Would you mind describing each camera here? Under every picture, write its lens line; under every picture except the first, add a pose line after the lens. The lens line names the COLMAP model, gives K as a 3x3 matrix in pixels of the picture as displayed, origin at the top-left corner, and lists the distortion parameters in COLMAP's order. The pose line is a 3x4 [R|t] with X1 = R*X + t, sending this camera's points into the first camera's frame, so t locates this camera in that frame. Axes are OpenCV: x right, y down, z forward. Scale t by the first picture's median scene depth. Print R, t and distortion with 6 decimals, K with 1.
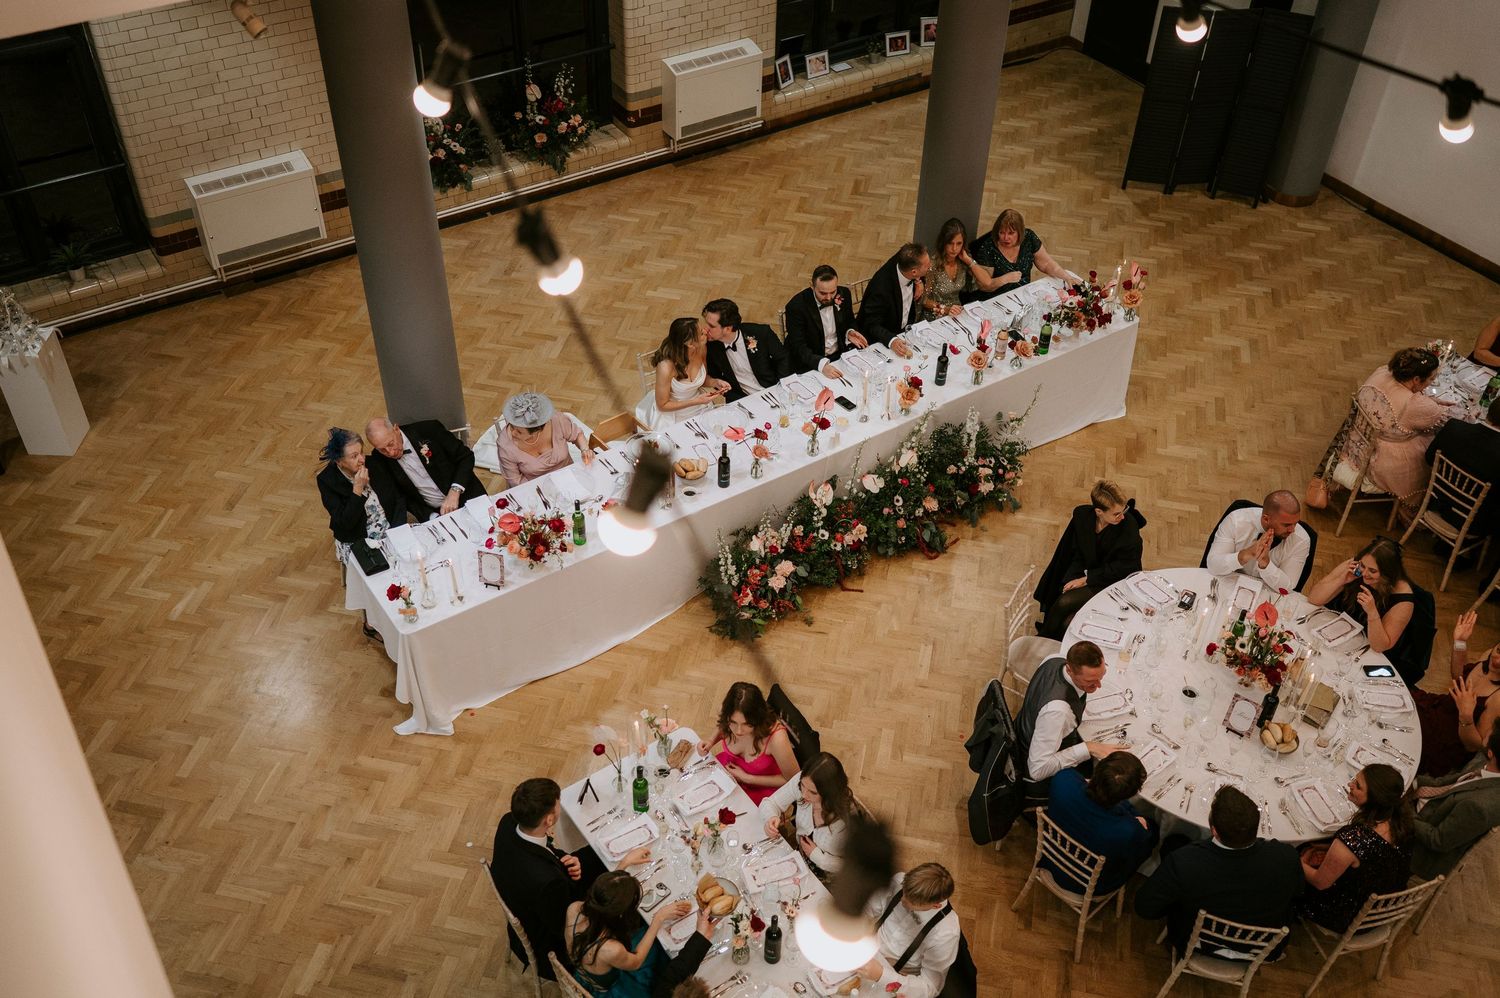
lens RADIAL K [[1436.2, 0, 750.0], [0, 1436.2, 499.0], [0, 0, 1]] dist [-0.001630, 0.006543]
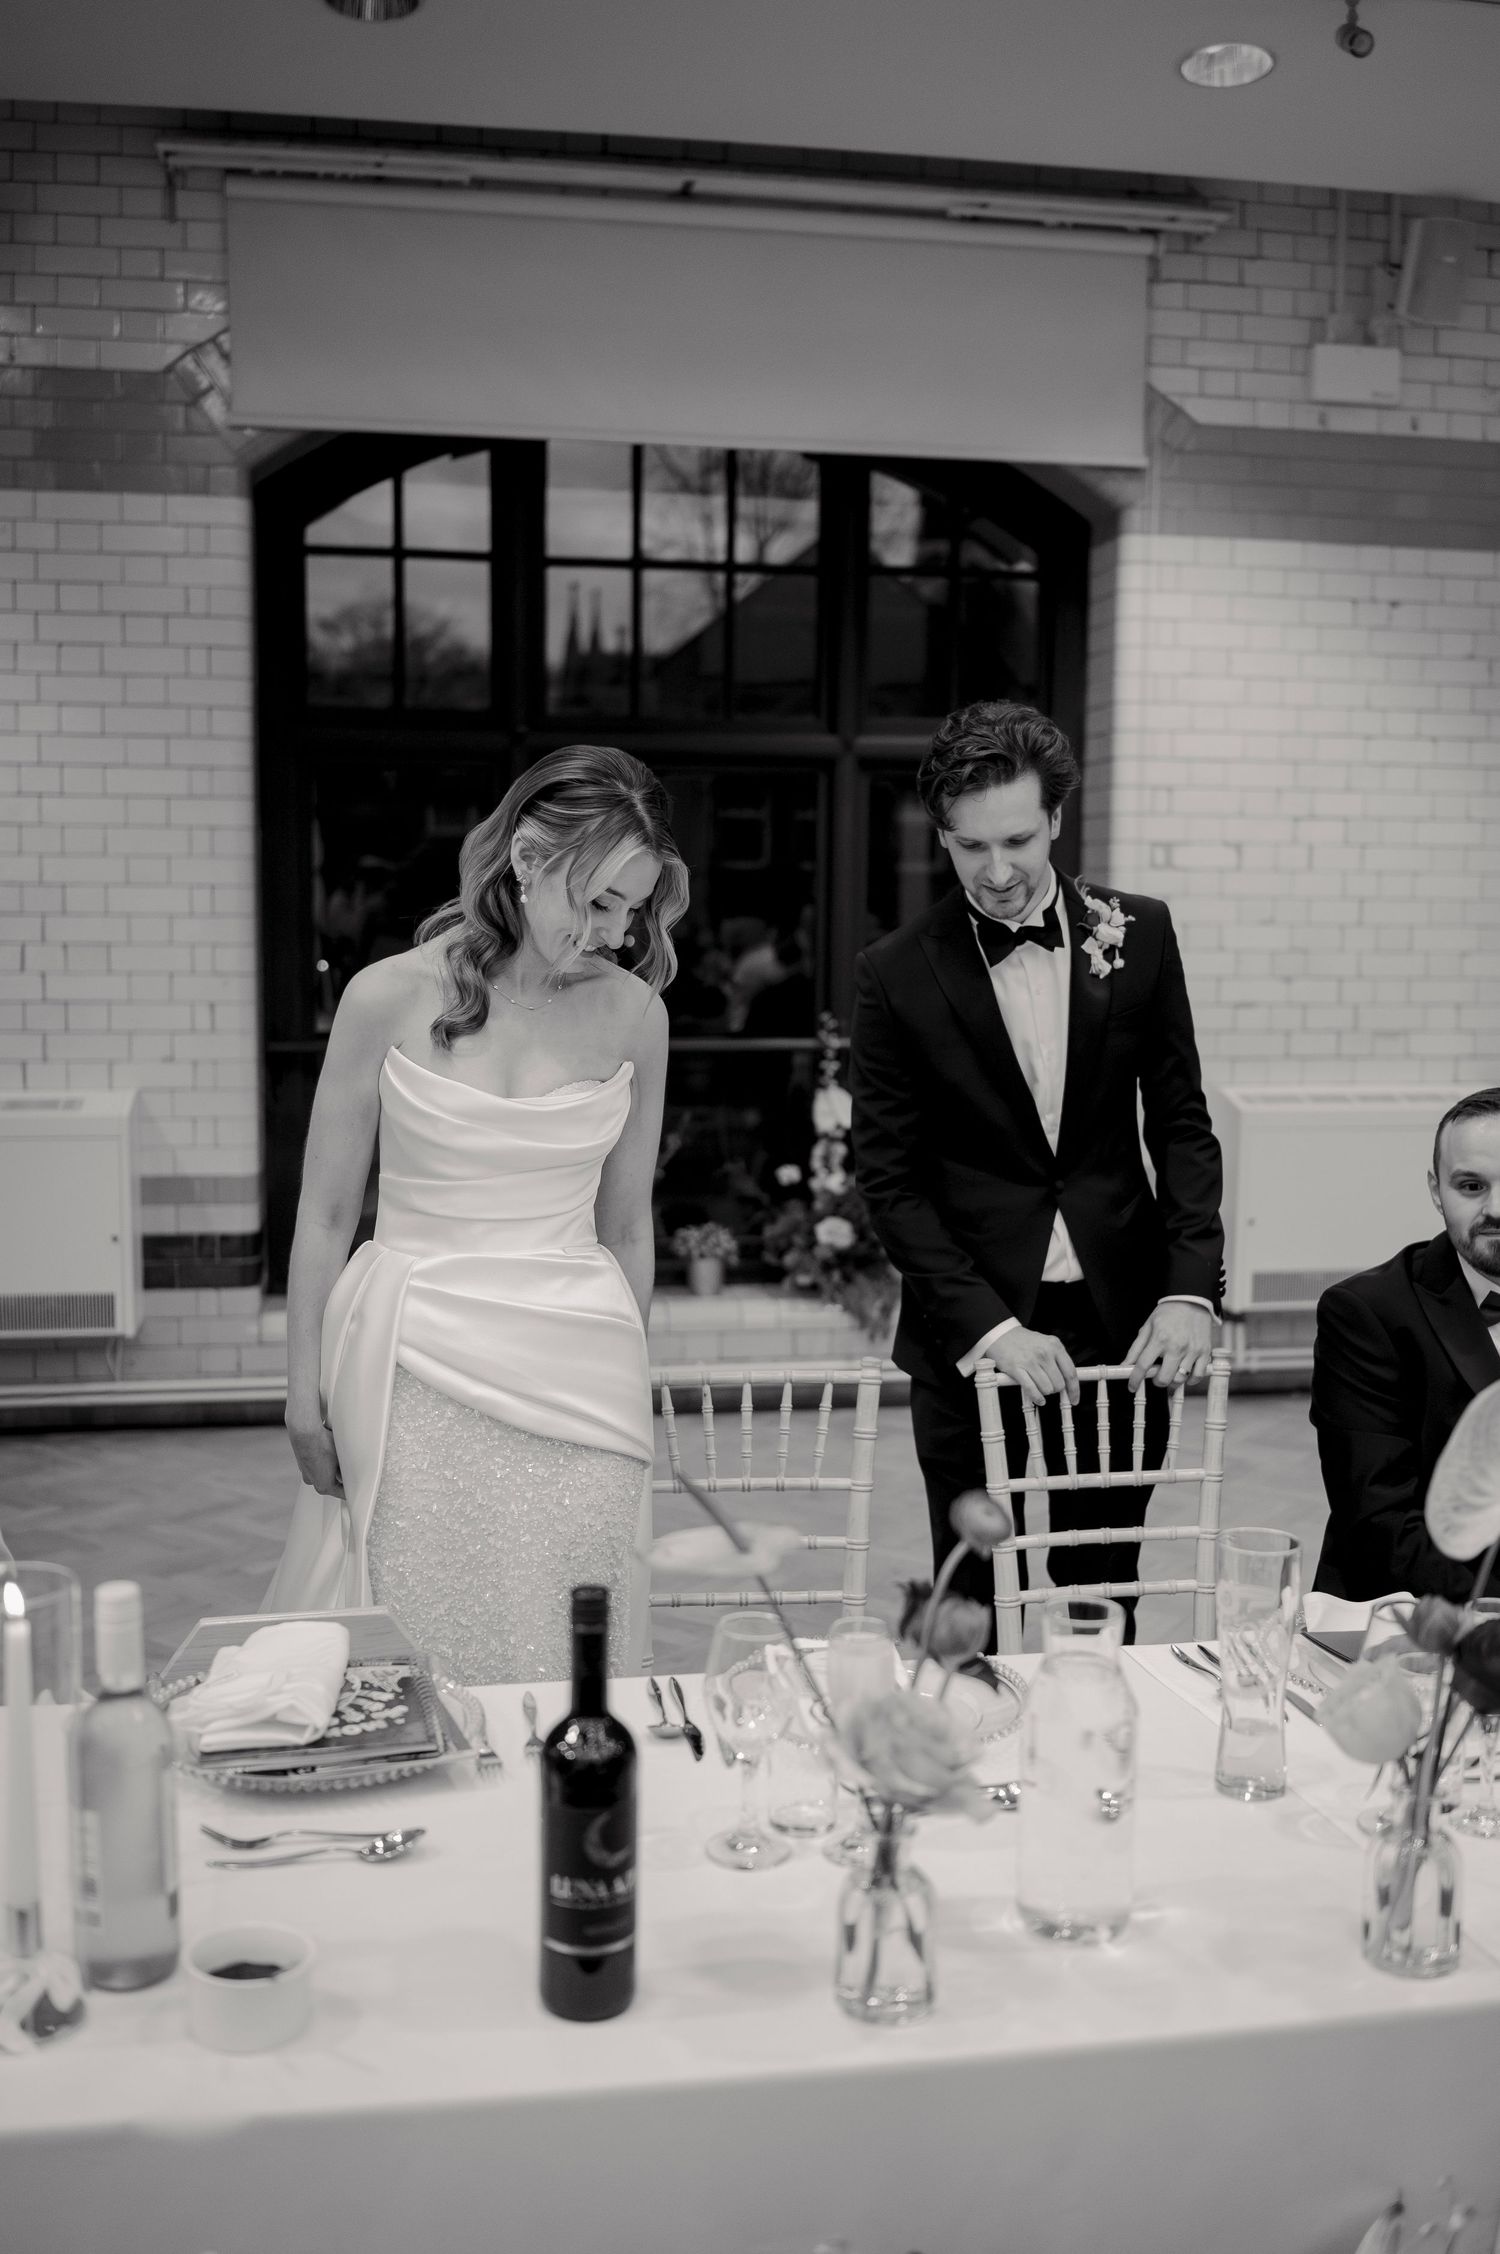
lens RADIAL K [[2244.8, 0, 737.5], [0, 2244.8, 1166.7], [0, 0, 1]] dist [0.000772, -0.141683]
pose [[0.920516, 0.026325, -0.389818, 0.054371], [-0.245659, 0.814830, -0.525075, 0.037903], [0.303813, 0.579102, 0.756531, 0.623858]]
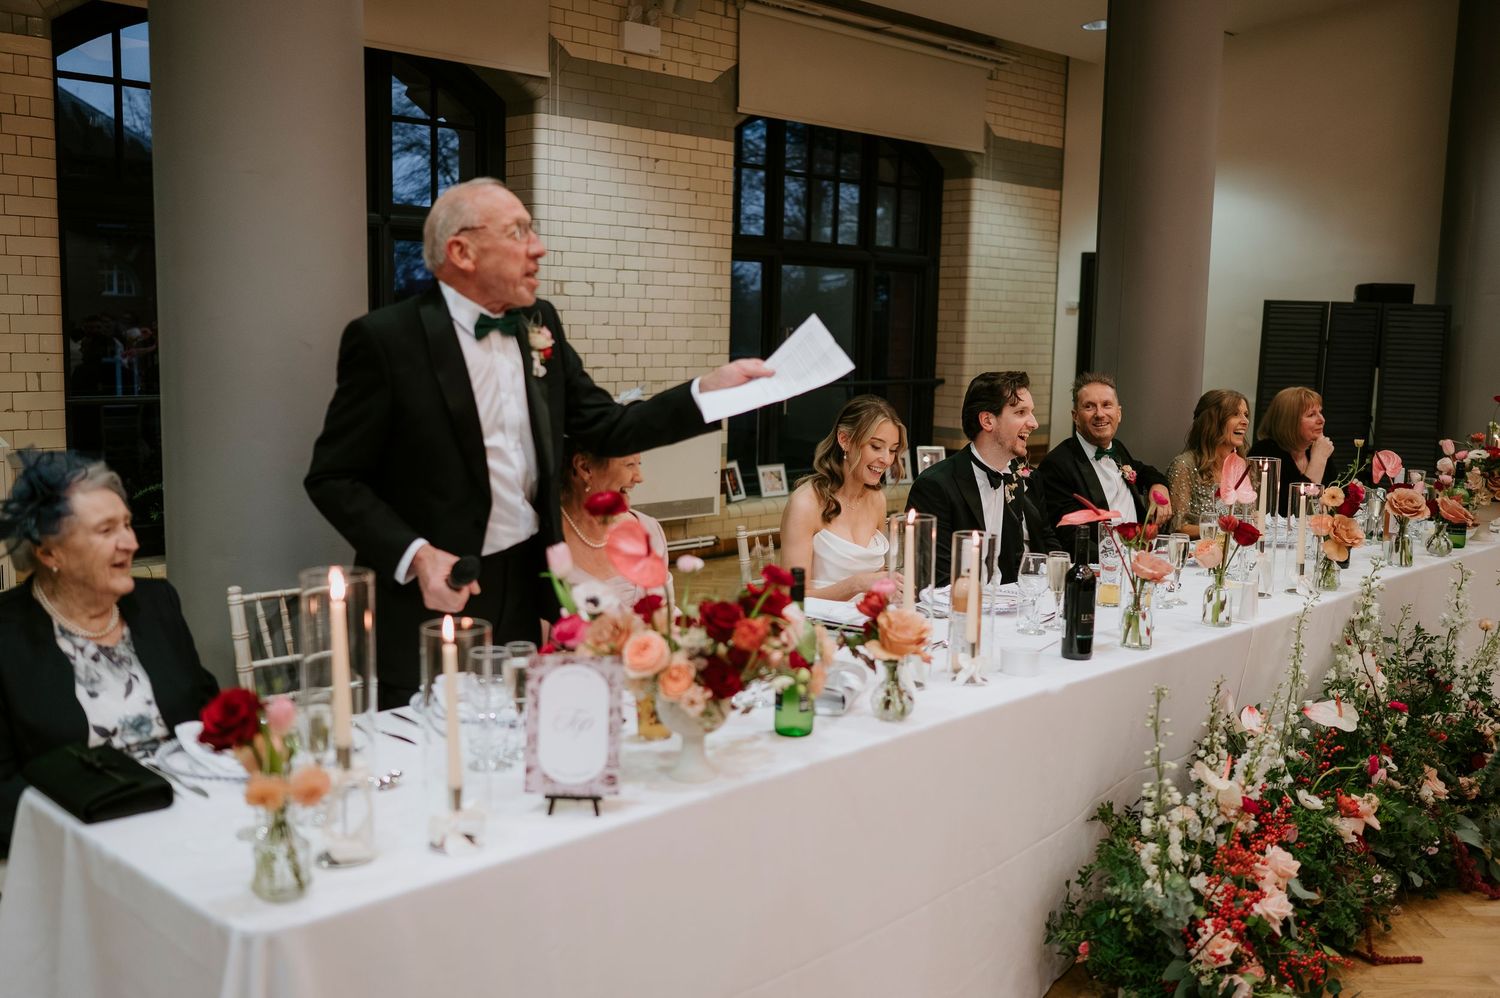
lens RADIAL K [[1436.2, 0, 750.0], [0, 1436.2, 499.0], [0, 0, 1]] dist [-0.001630, 0.006543]
pose [[0.977572, -0.030563, 0.208373, -0.143718], [0.141644, 0.827621, -0.543121, 0.119402], [-0.155854, 0.560455, 0.813388, 0.522484]]
